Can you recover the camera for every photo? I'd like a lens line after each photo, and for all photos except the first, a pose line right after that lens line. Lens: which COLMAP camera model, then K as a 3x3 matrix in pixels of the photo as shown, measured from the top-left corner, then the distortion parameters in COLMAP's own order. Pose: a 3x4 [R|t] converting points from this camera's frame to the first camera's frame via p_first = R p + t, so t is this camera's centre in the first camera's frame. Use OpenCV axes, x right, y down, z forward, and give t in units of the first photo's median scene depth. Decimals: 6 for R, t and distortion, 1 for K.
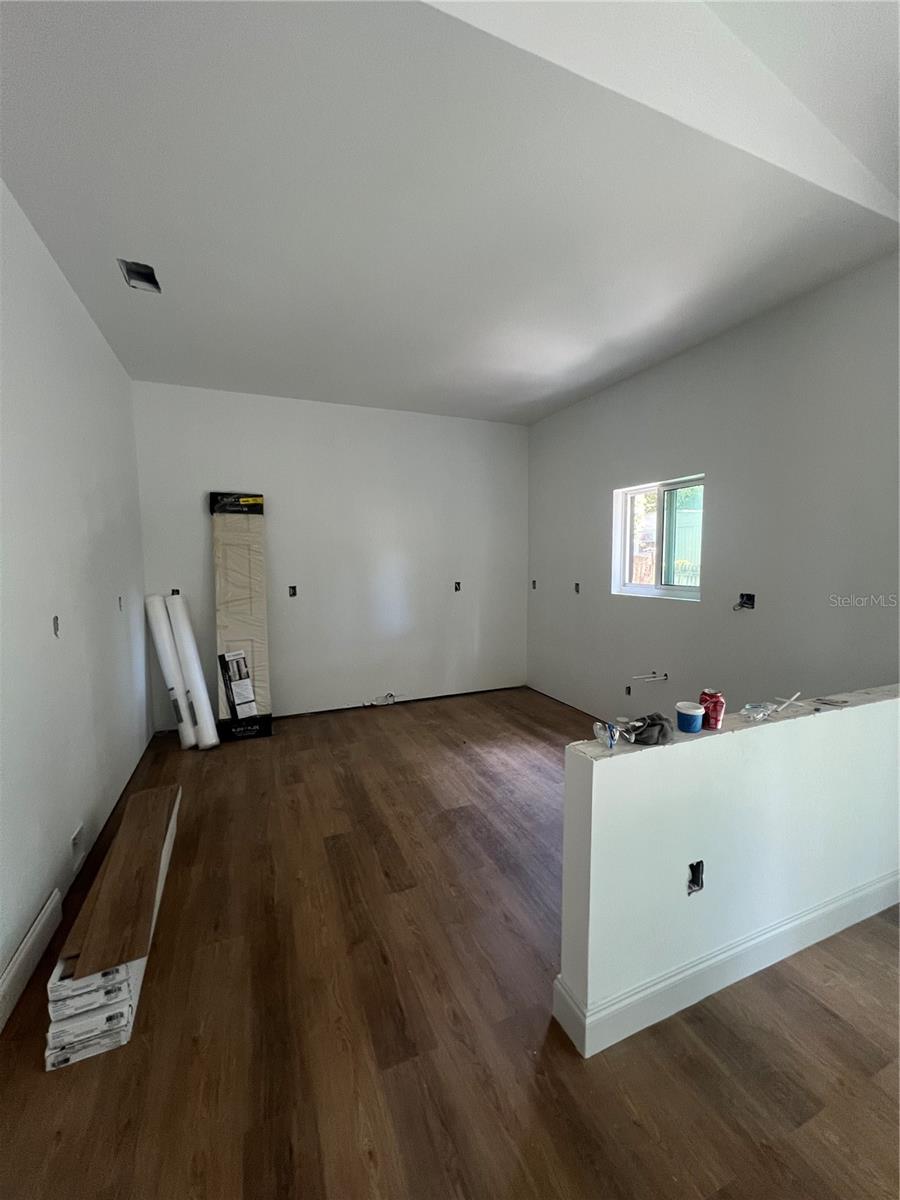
lens RADIAL K [[480.7, 0, 449.7], [0, 480.7, 598.1], [0, 0, 1]] dist [-0.000310, -0.000068]
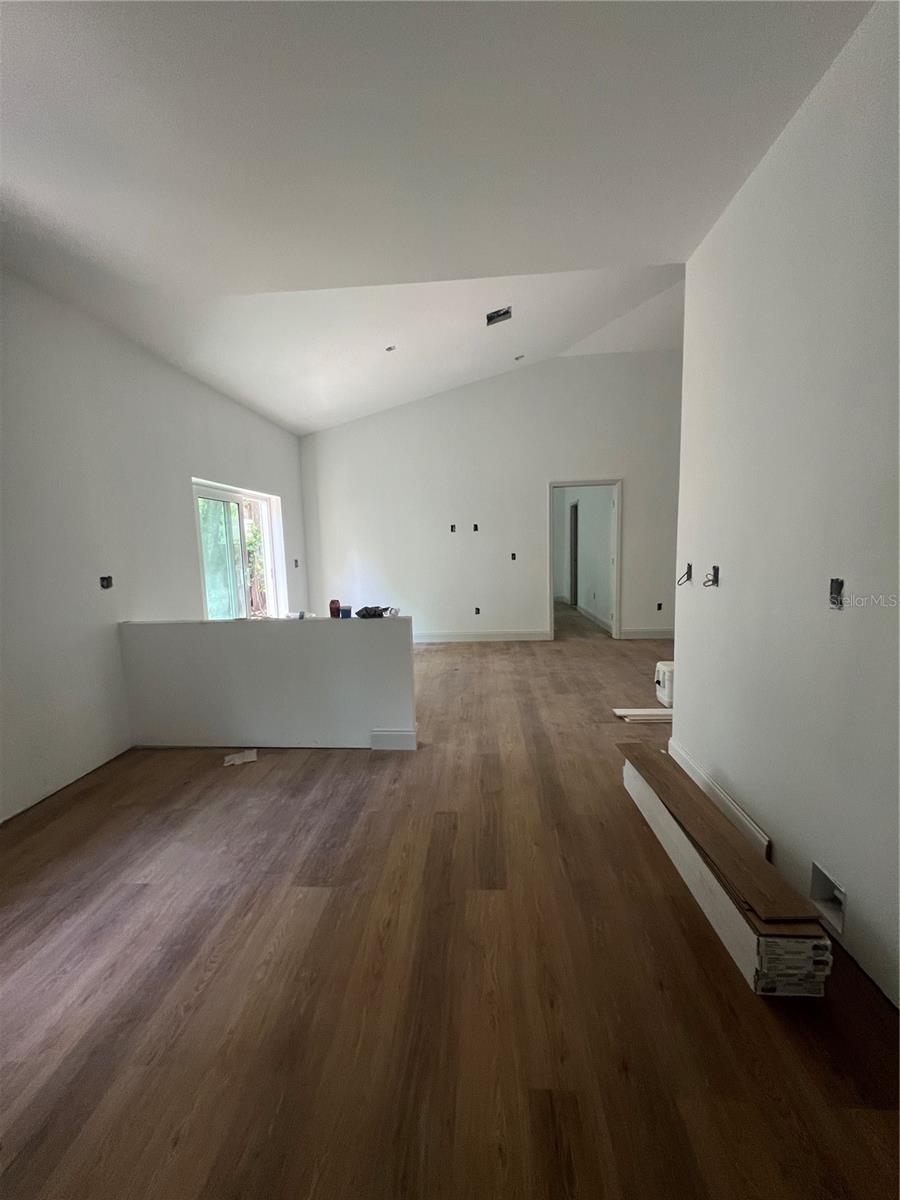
lens RADIAL K [[480.7, 0, 448.6], [0, 480.7, 600.3], [0, 0, 1]] dist [-0.000310, -0.000068]
pose [[-0.893122, -0.019397, 0.449397, -0.457496], [0.071636, 0.980185, 0.184676, -0.083184], [-0.444074, 0.197132, -0.874035, 1.438567]]
